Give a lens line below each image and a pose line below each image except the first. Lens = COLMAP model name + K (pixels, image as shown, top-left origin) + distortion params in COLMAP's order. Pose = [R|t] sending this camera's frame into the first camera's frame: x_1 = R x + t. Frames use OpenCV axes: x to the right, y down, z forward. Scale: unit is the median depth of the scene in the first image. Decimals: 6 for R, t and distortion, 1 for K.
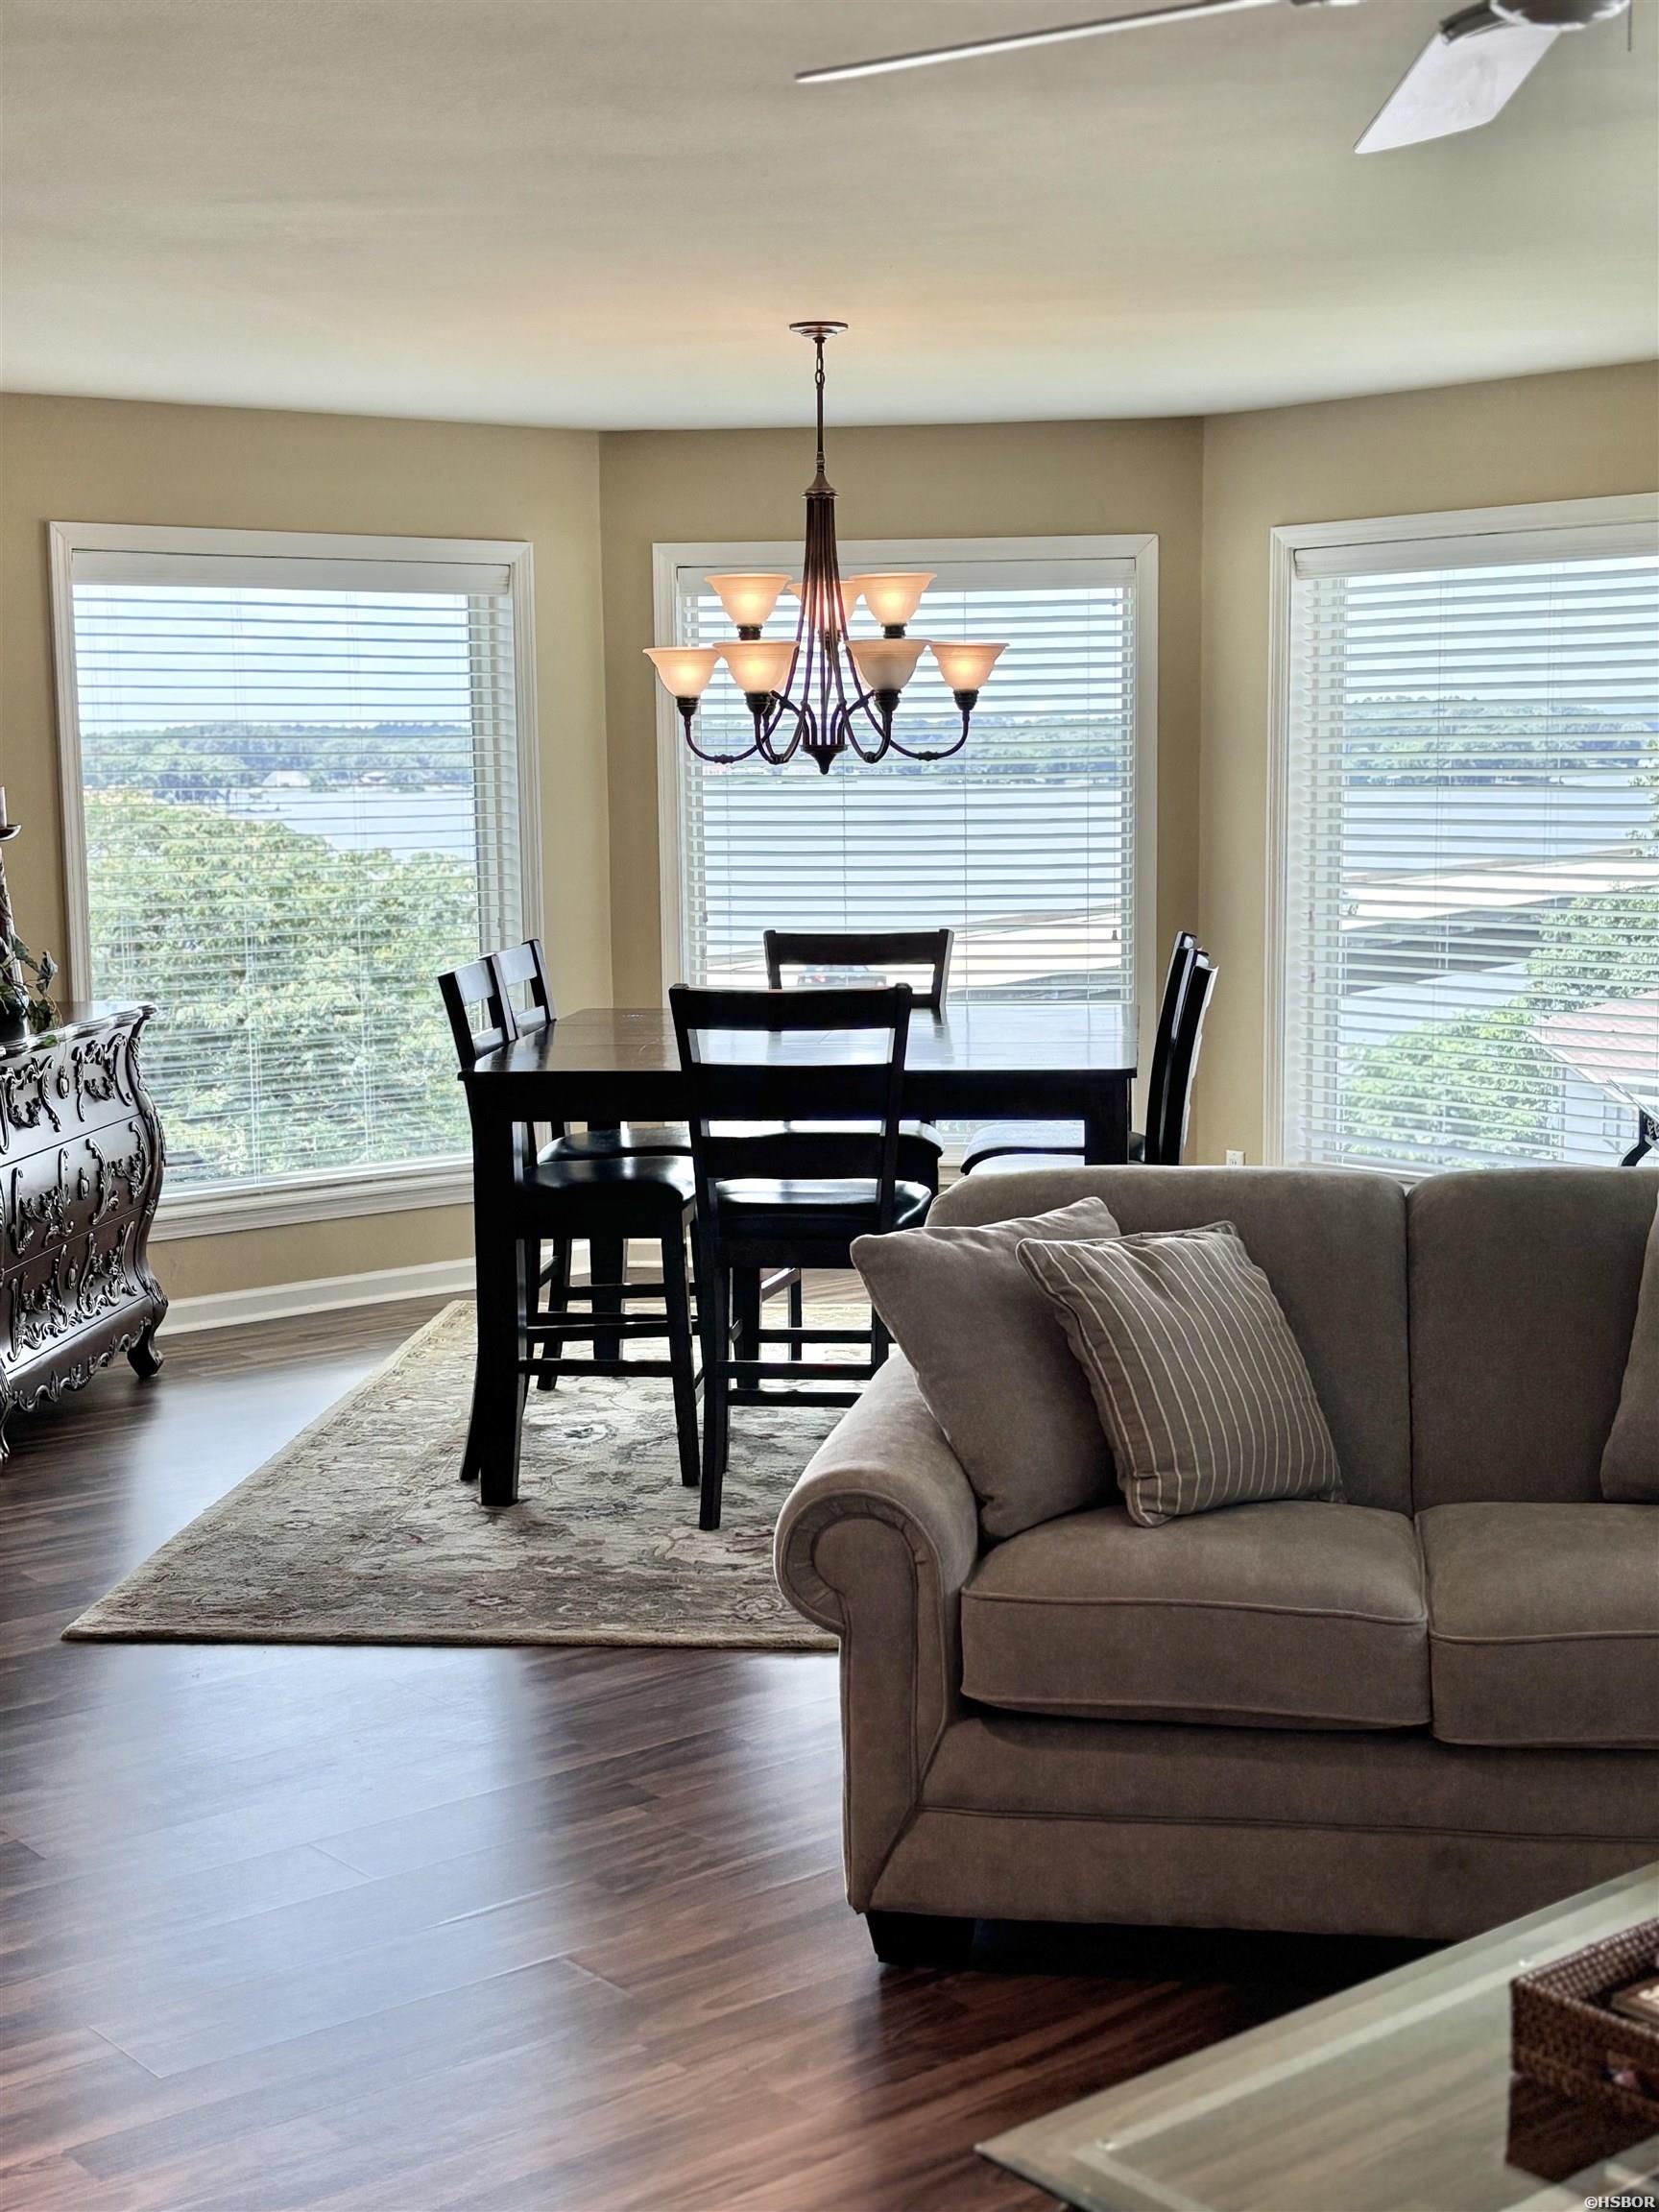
lens RADIAL K [[2960.6, 0, 829.5], [0, 2960.6, 1106.0], [0, 0, 1]] dist [0.009718, -0.004012]
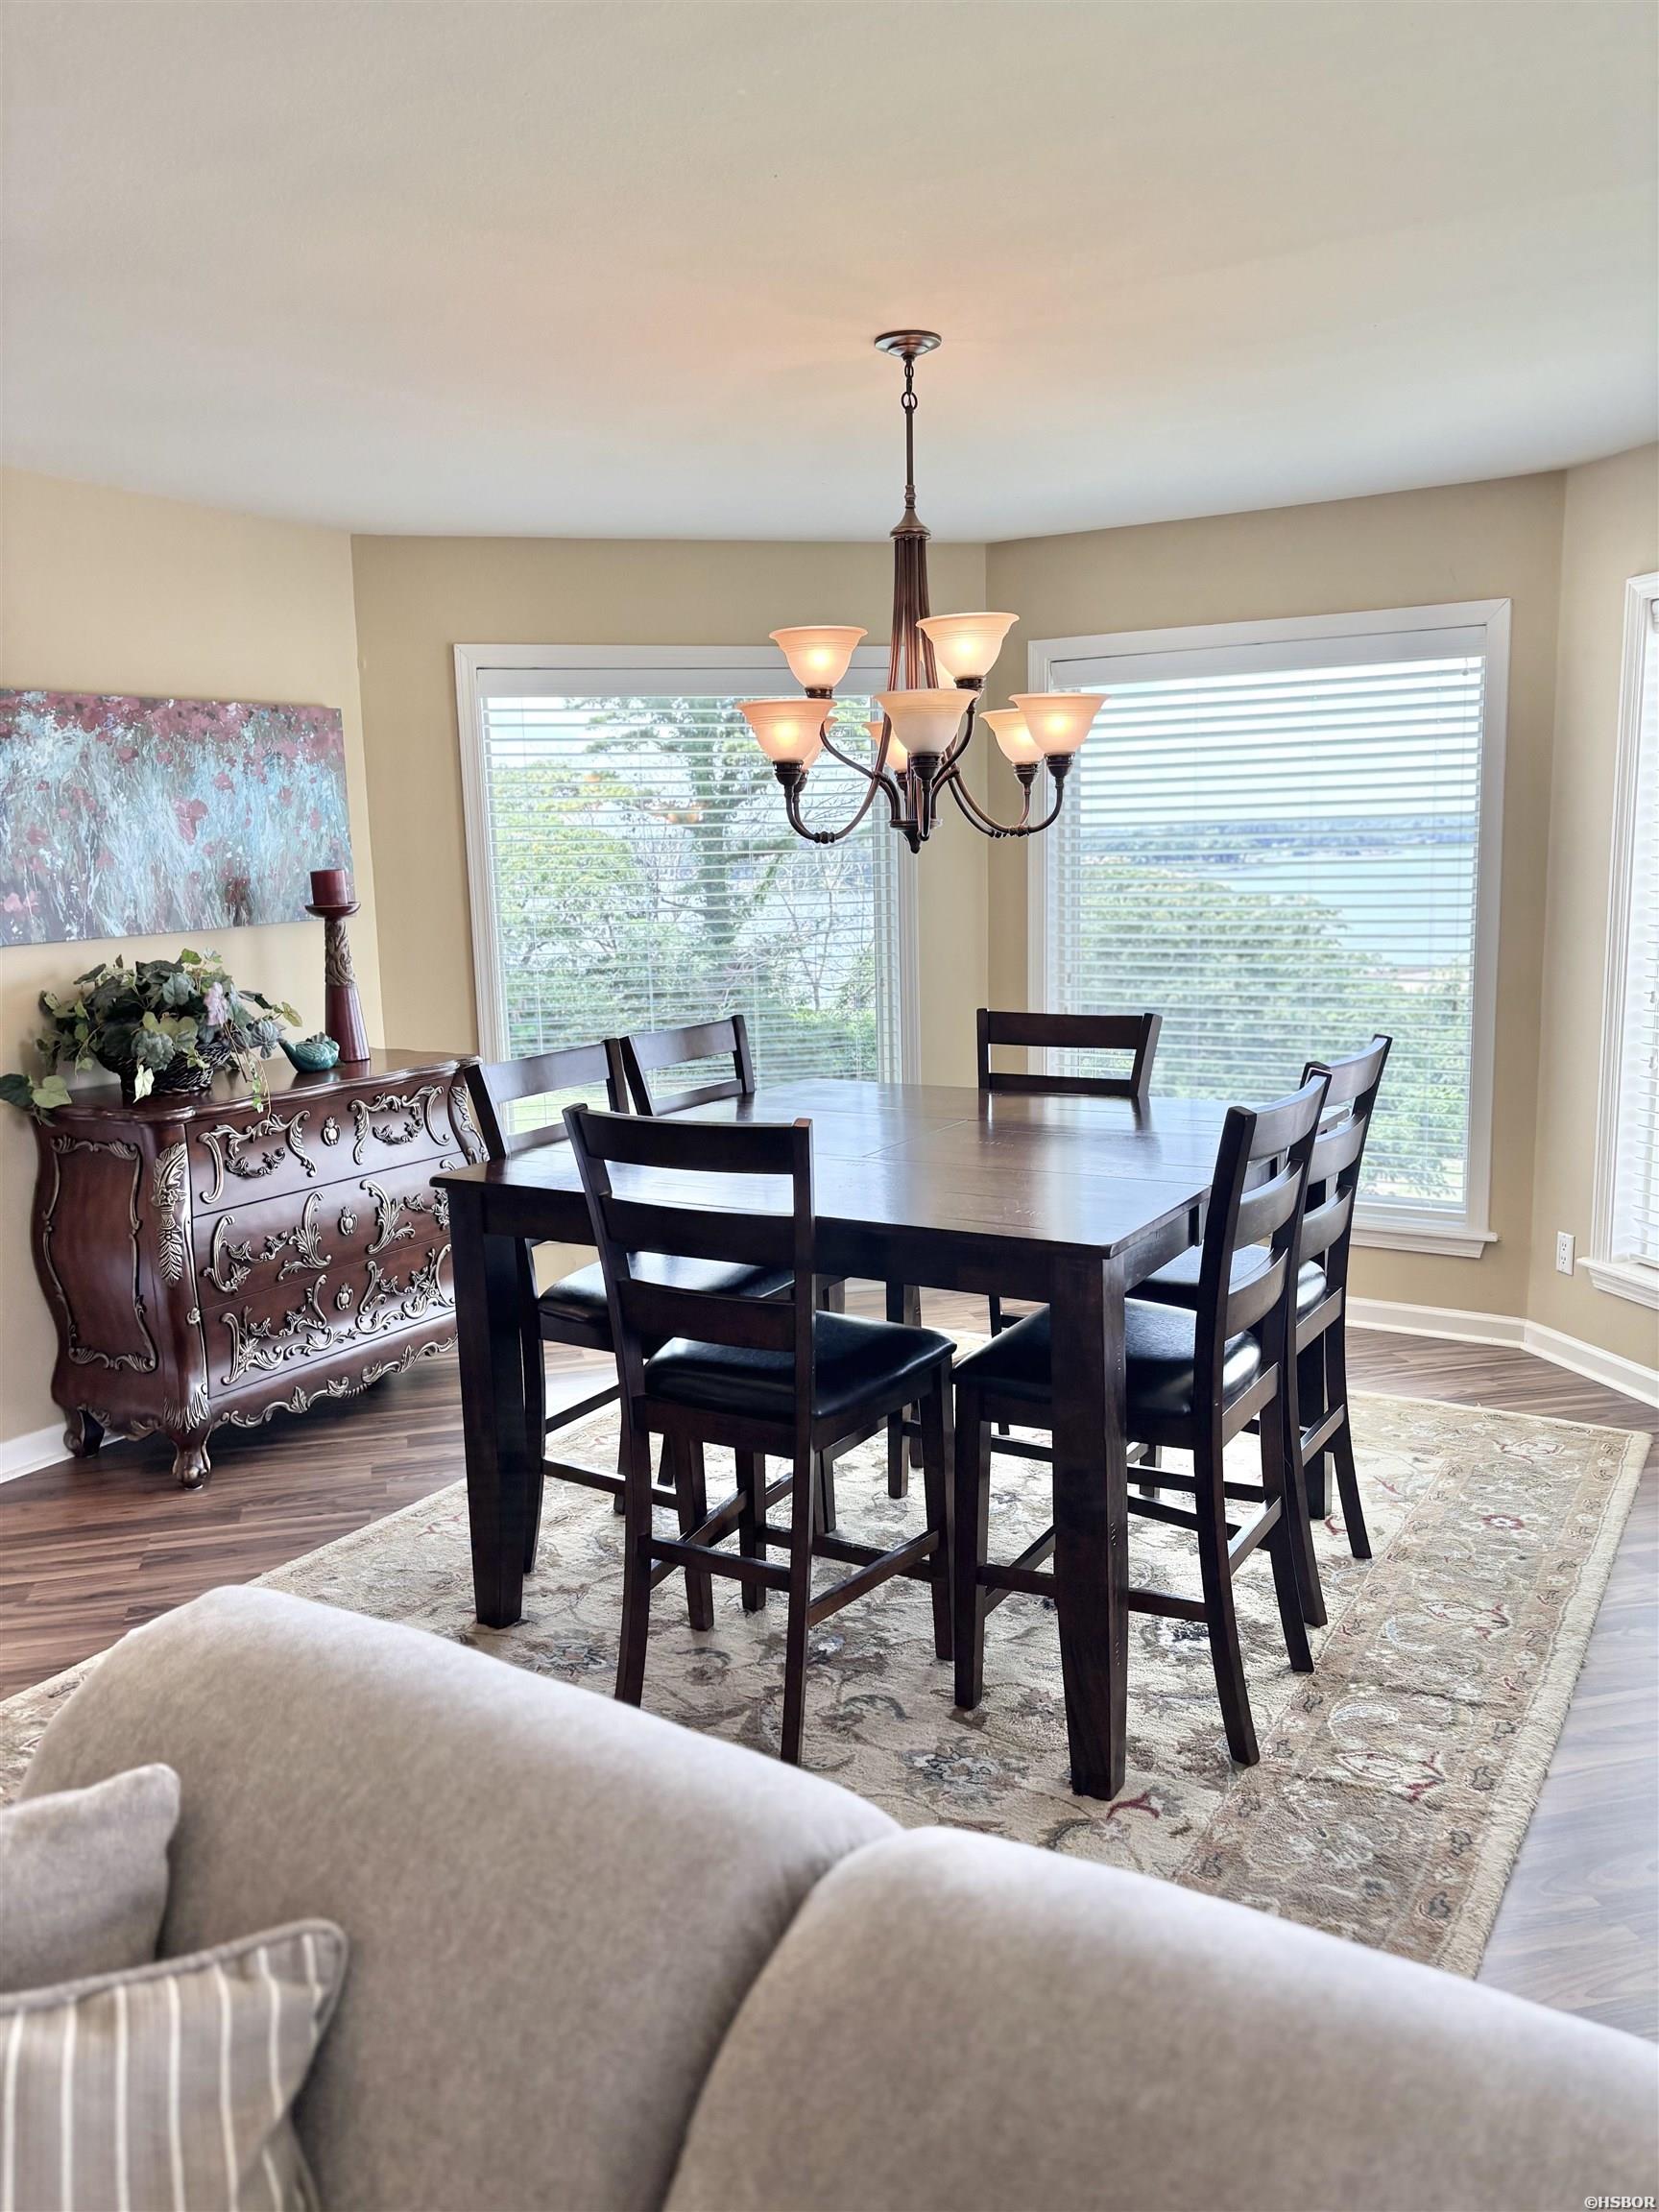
lens RADIAL K [[1663.3, 0, 829.9], [0, 1663.3, 1138.8], [0, 0, 1]] dist [-0.000049, 0.005056]
pose [[0.902562, 0.063307, -0.425880, 0.171108], [-0.037314, 0.996911, 0.069111, -0.051530], [0.428939, -0.046486, 0.902136, 0.456271]]
